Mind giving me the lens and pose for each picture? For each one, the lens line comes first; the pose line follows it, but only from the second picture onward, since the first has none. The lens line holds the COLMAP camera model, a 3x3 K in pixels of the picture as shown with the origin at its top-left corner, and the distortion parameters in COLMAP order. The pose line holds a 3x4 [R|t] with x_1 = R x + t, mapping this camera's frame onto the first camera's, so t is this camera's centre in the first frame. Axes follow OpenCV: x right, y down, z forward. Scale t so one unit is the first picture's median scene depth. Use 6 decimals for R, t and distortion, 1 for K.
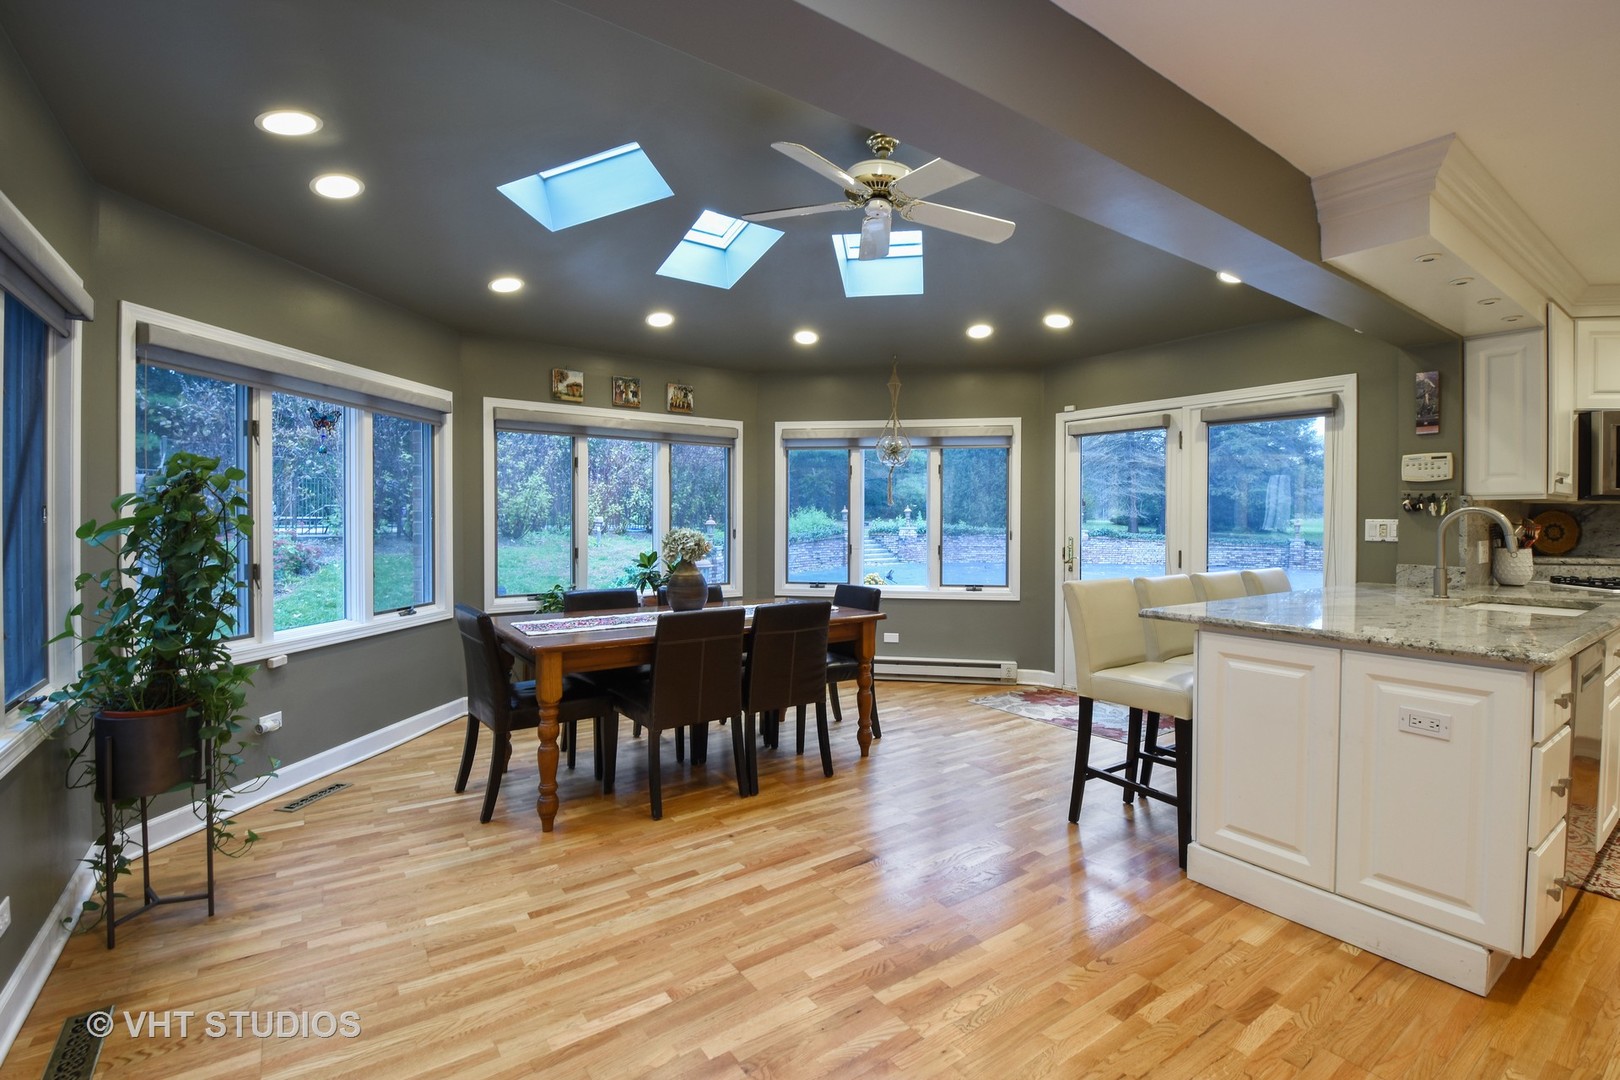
lens RADIAL K [[699.5, 0, 818.0], [0, 699.5, 533.4], [0, 0, 1]] dist [-0.028448, -0.004478]
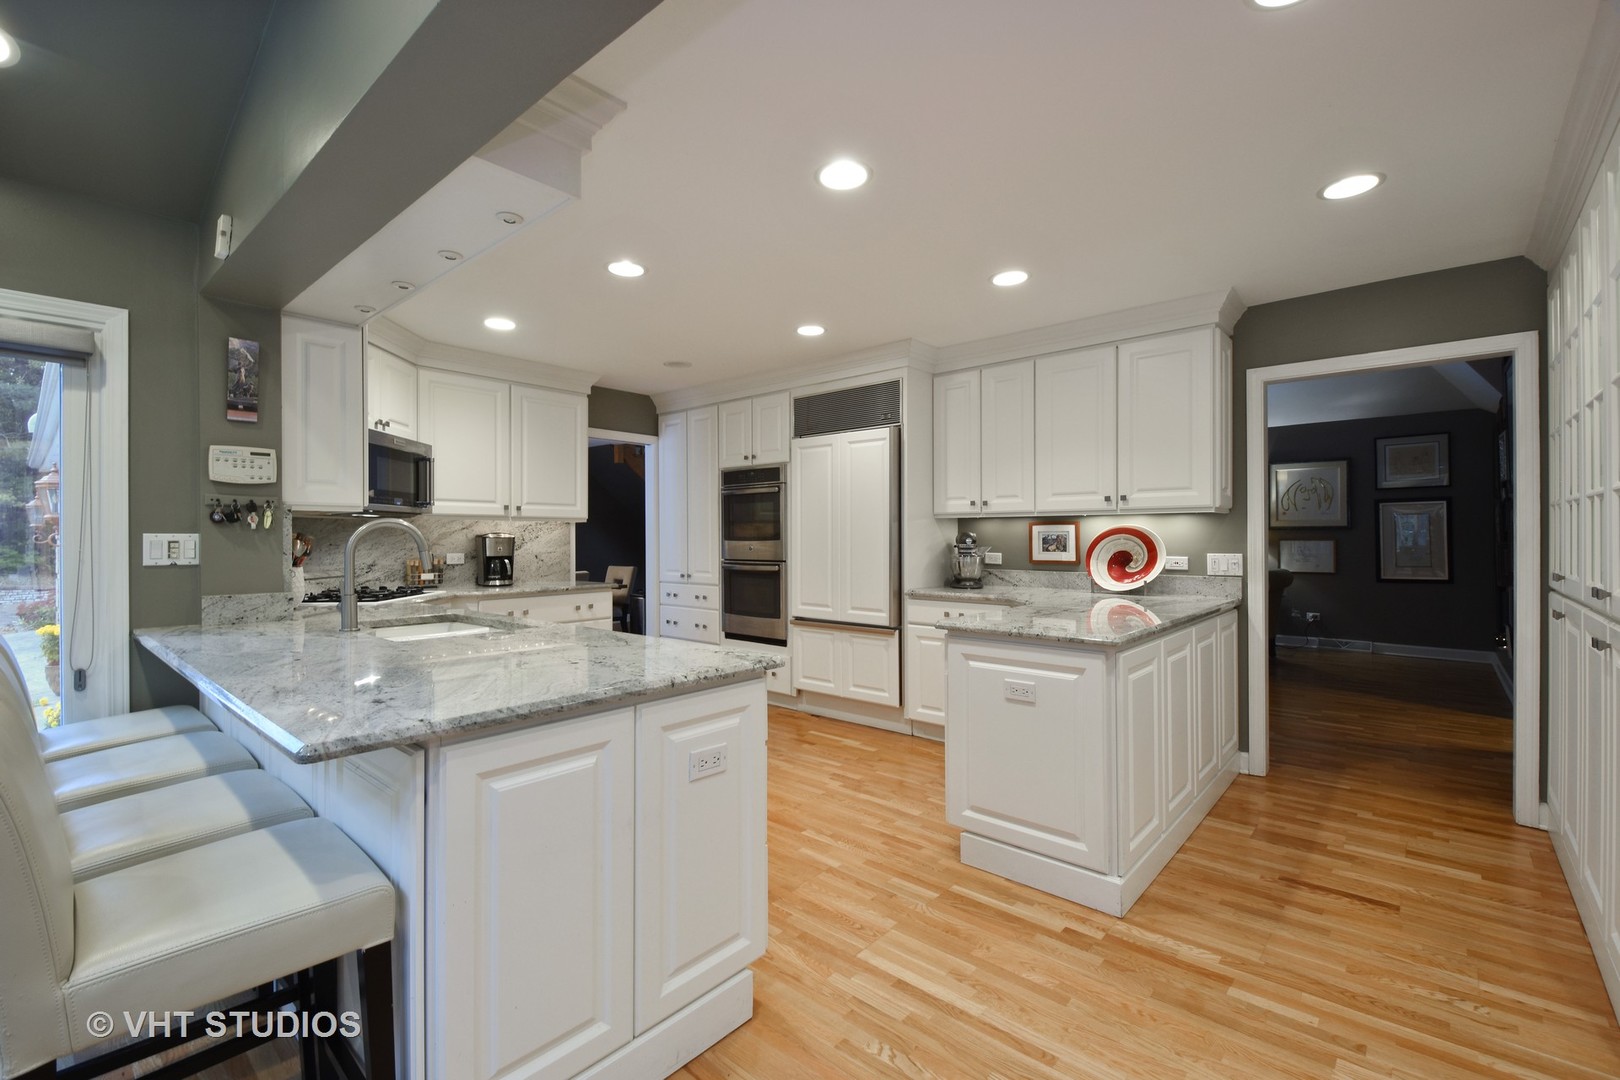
lens RADIAL K [[699.5, 0, 818.3], [0, 699.5, 539.3], [0, 0, 1]] dist [-0.028448, -0.004478]
pose [[-0.264252, -0.002433, 0.964451, -0.009869], [0.020079, 0.999766, 0.008024, -0.007801], [-0.964245, 0.021486, -0.264141, 0.587424]]
